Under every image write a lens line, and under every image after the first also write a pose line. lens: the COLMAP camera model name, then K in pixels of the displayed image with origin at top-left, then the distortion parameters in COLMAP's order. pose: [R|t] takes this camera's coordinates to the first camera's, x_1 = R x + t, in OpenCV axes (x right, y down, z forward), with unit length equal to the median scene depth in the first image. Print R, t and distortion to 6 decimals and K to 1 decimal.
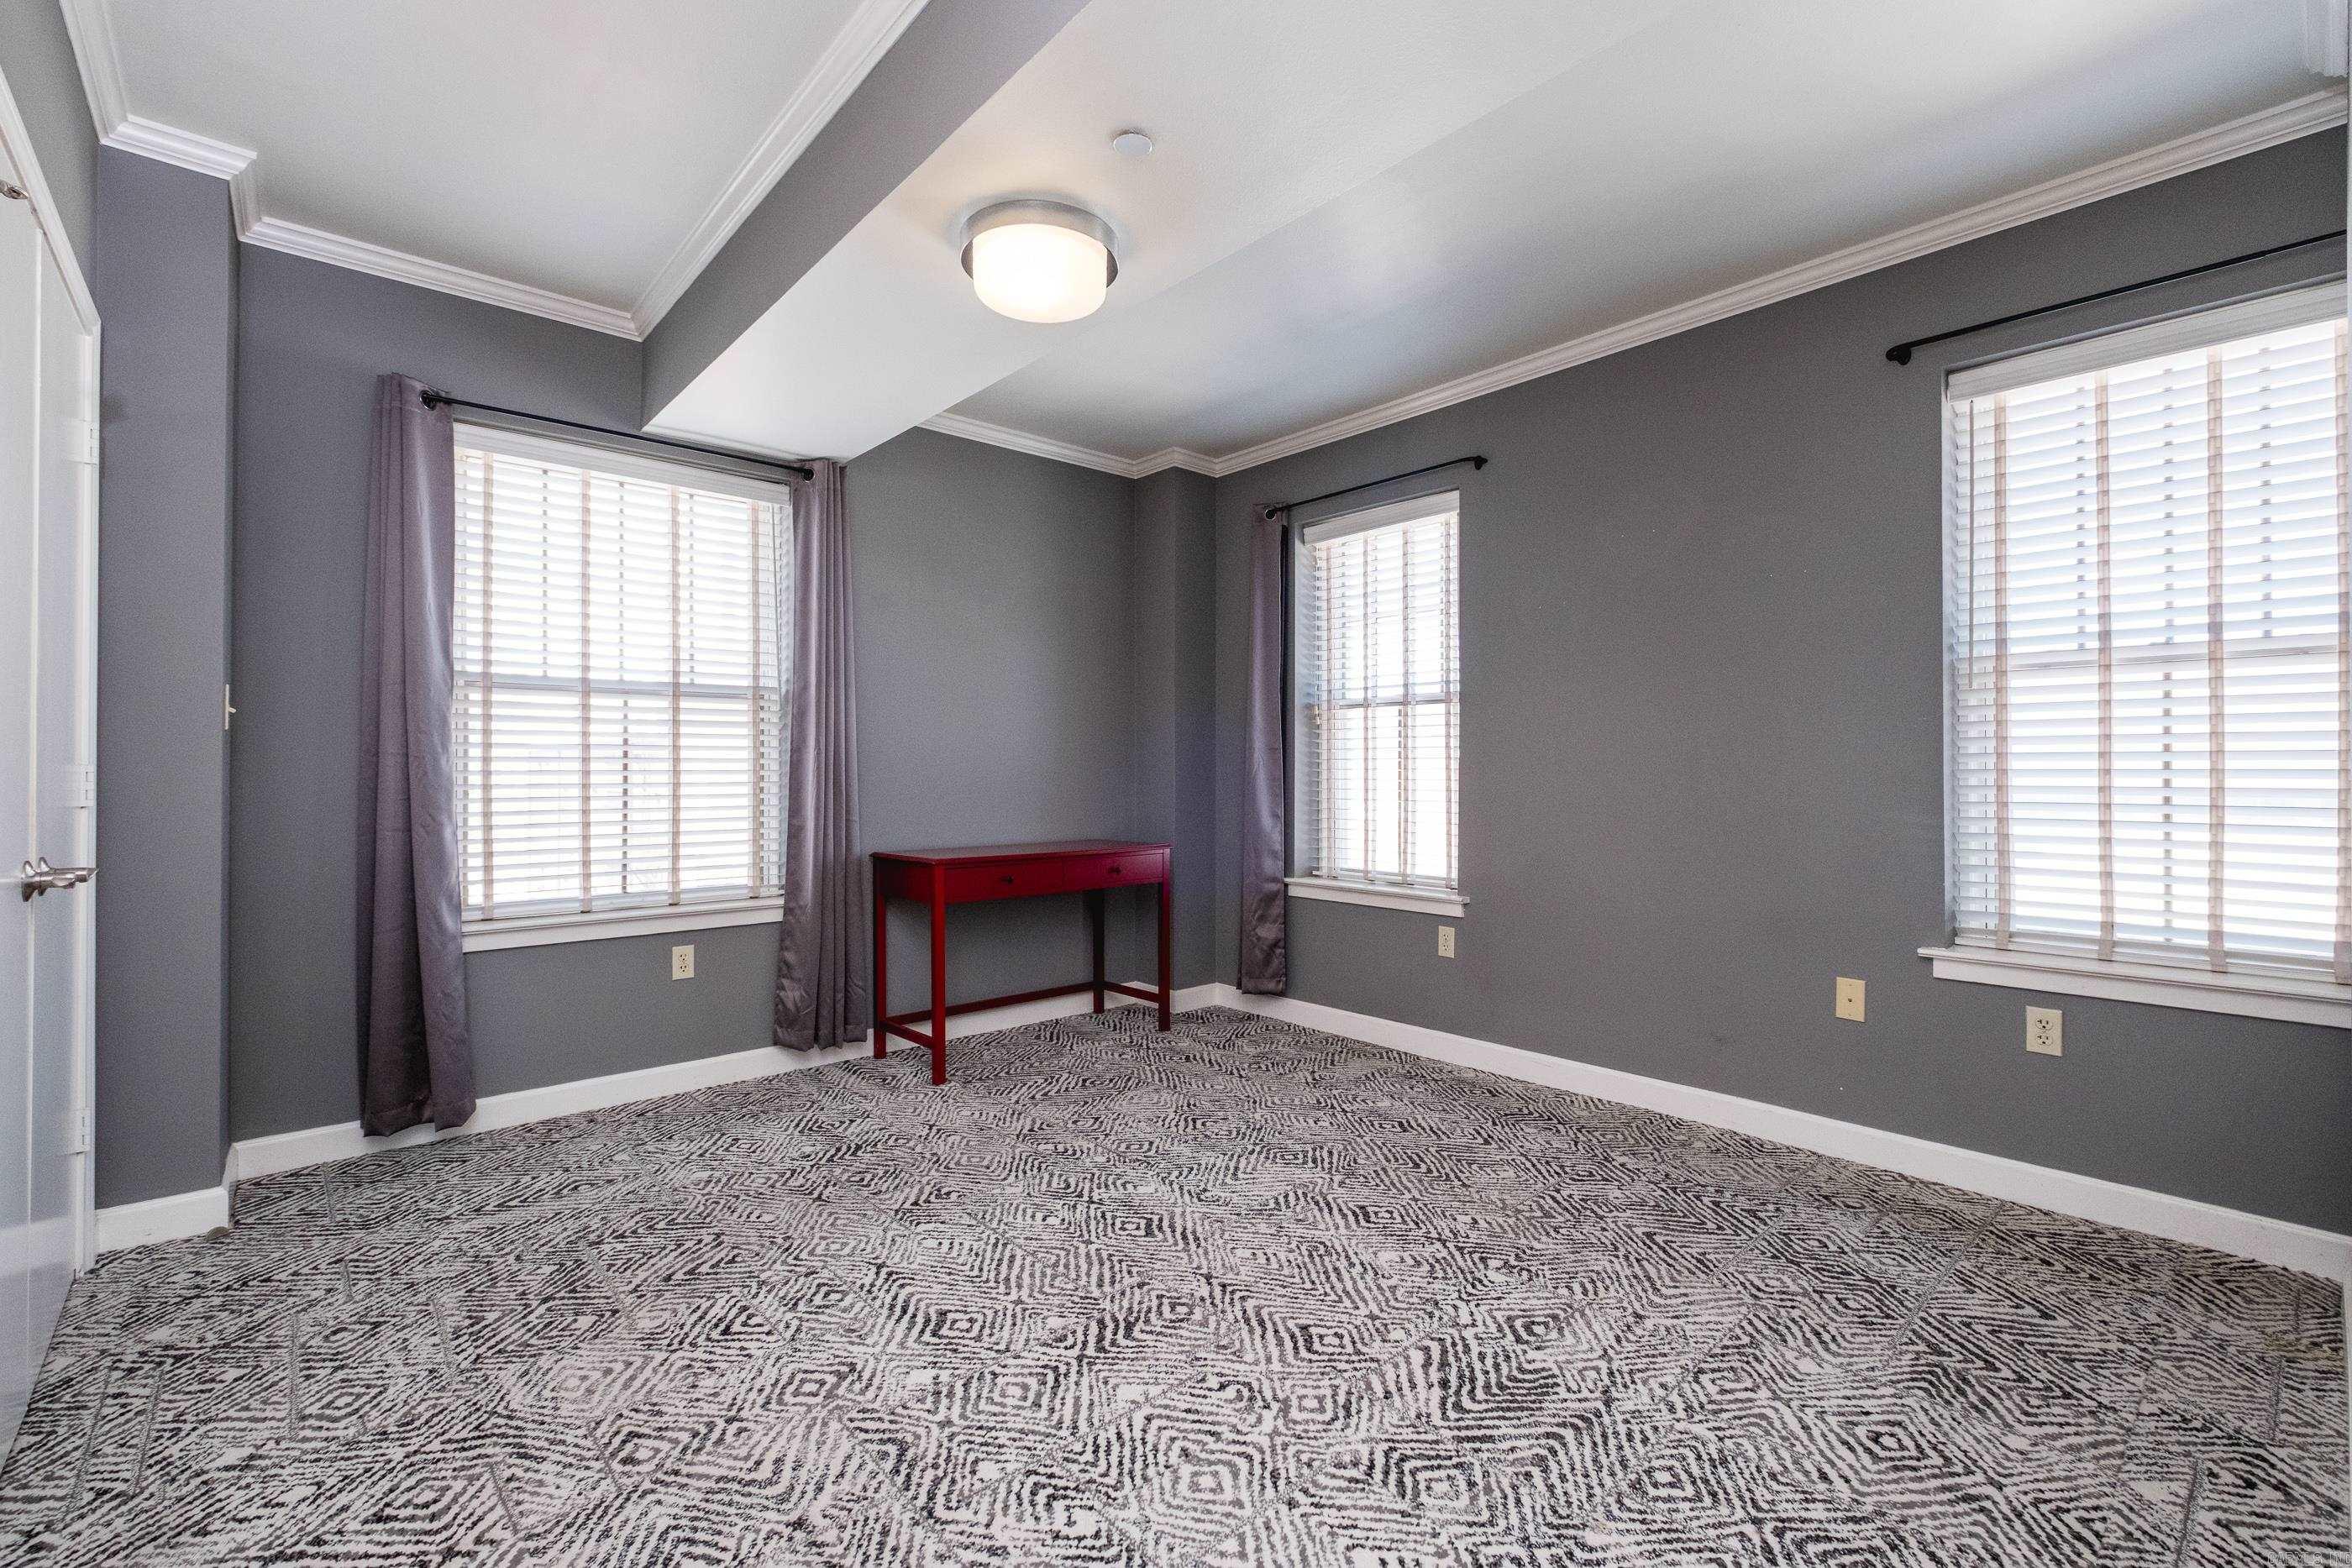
lens RADIAL K [[1018.6, 0, 1182.7], [0, 1018.6, 787.4], [0, 0, 1]] dist [0.000302, -0.000602]
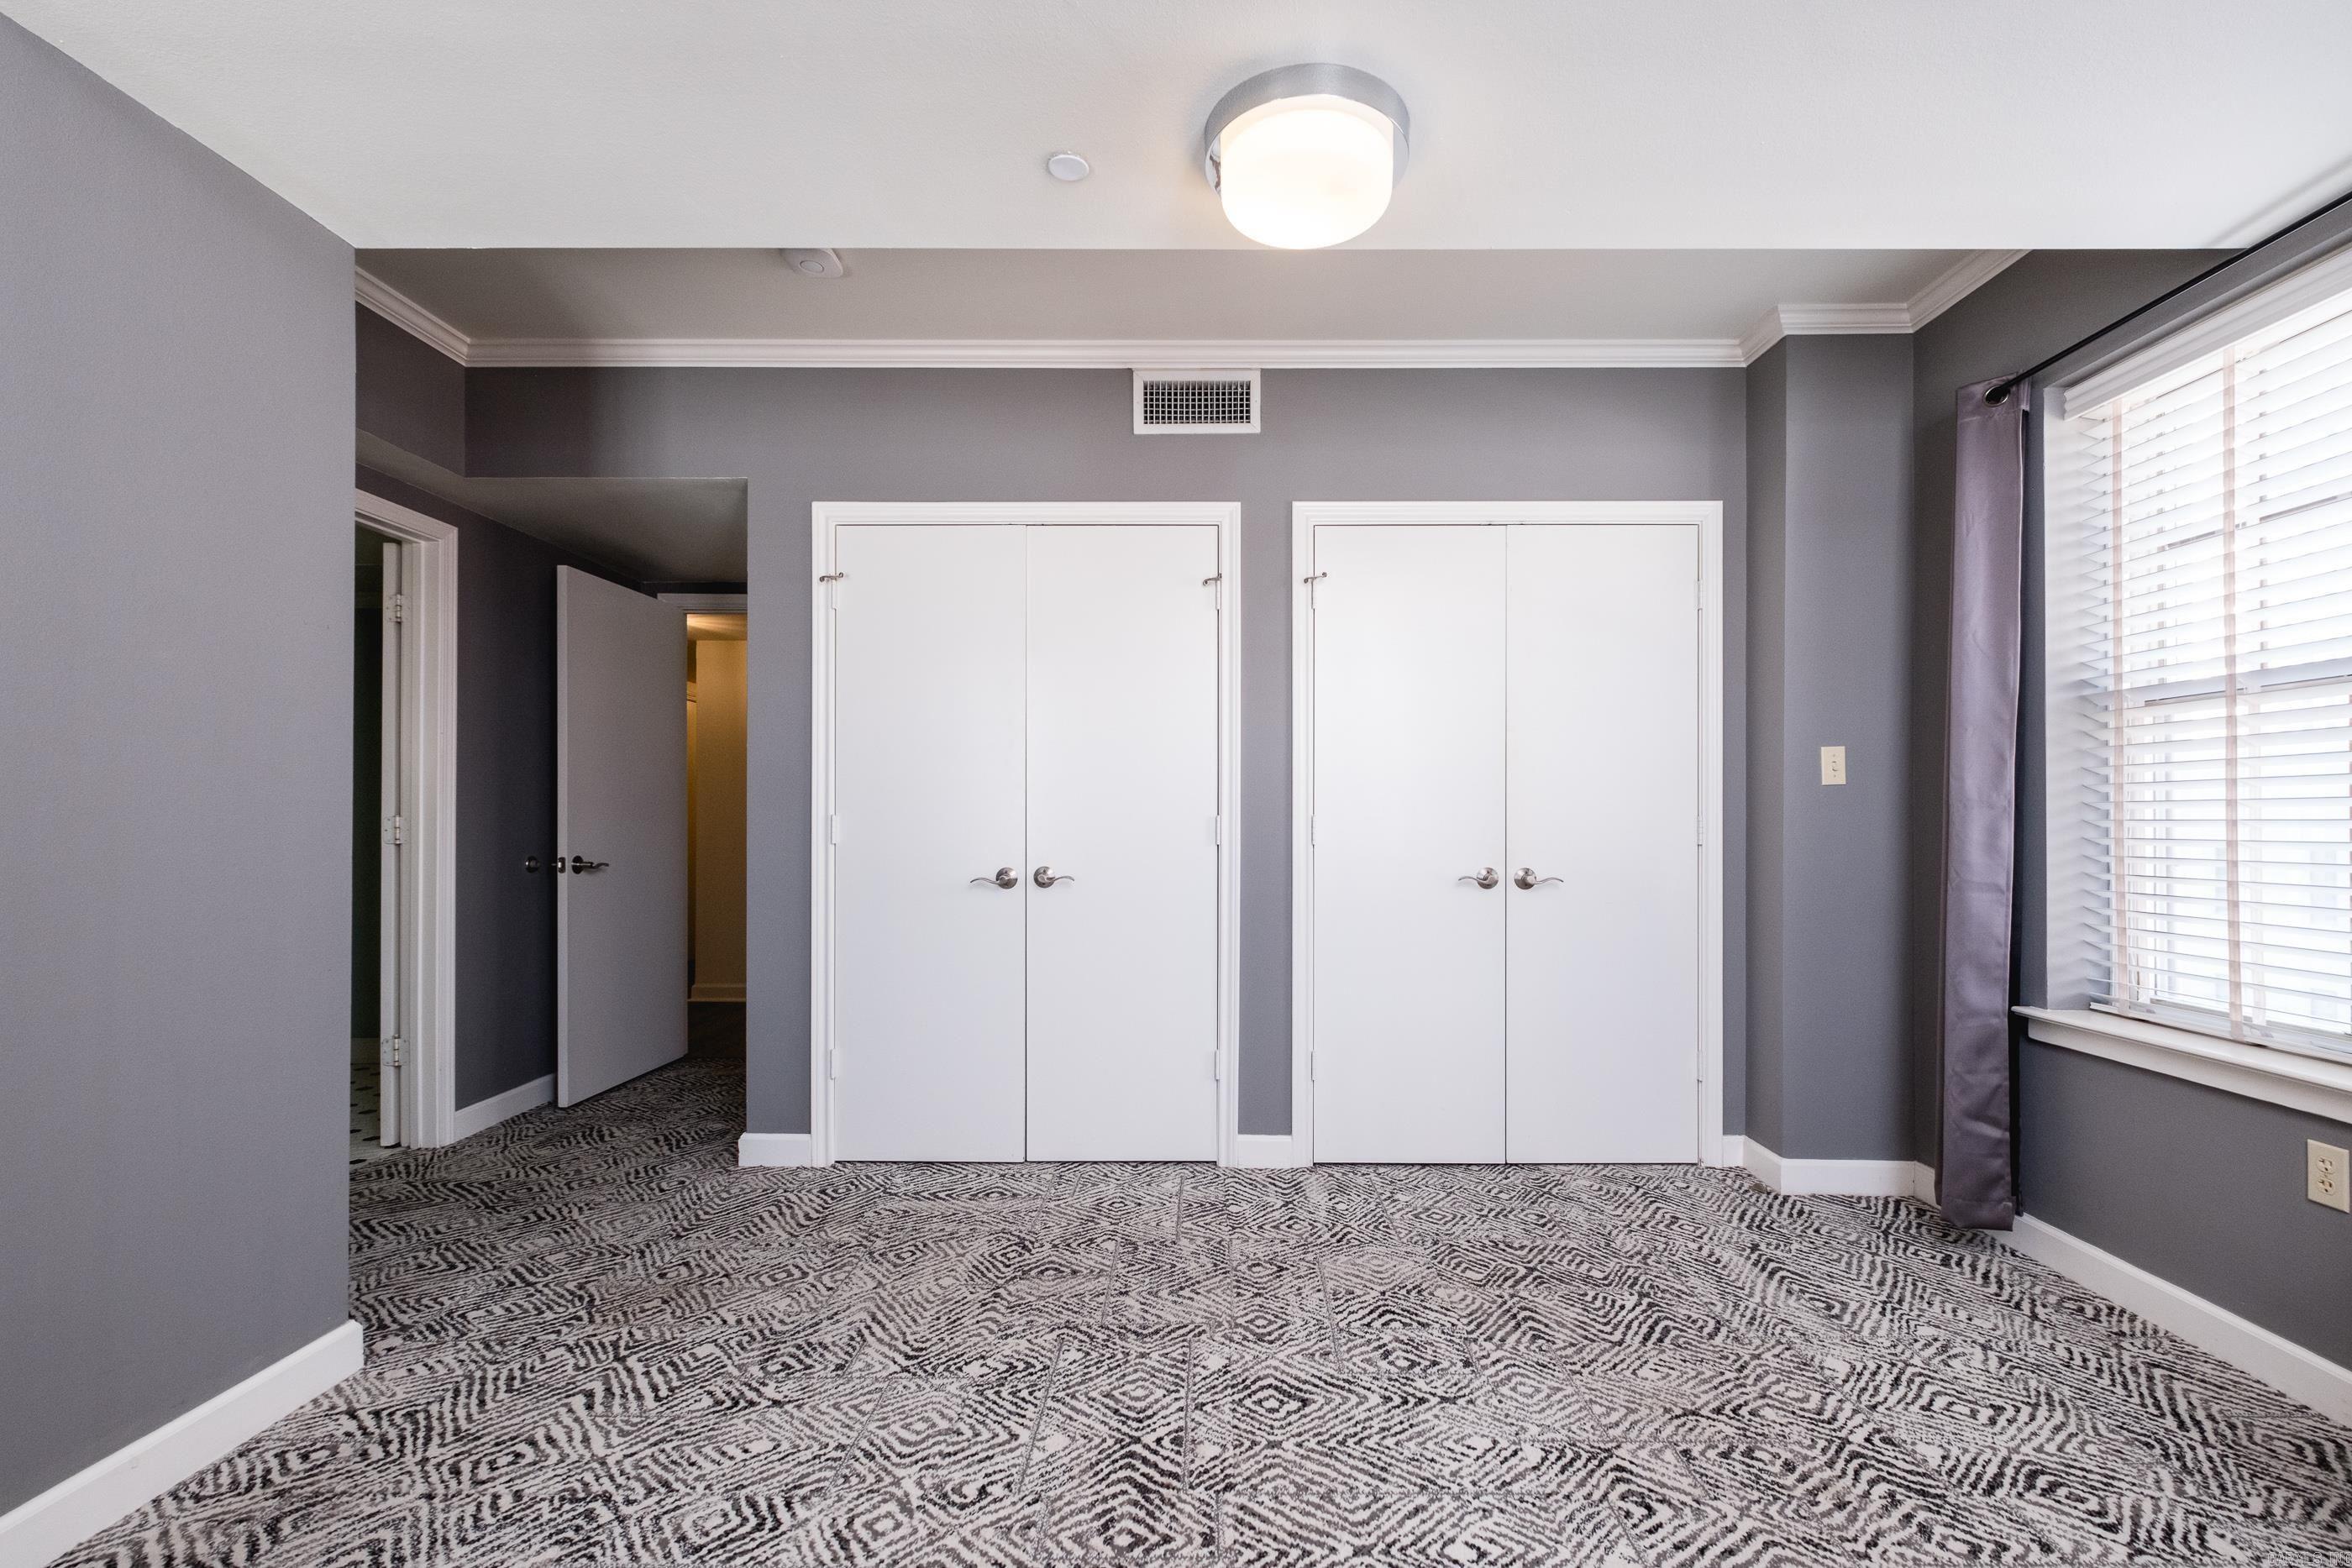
lens RADIAL K [[1018.6, 0, 1182.7], [0, 1018.6, 787.4], [0, 0, 1]] dist [0.000302, -0.000602]
pose [[-0.678351, -0.021554, -0.734422, 0.626622], [-0.012753, 0.999764, -0.017562, -0.026451], [0.734627, -0.002547, -0.678466, 1.829539]]
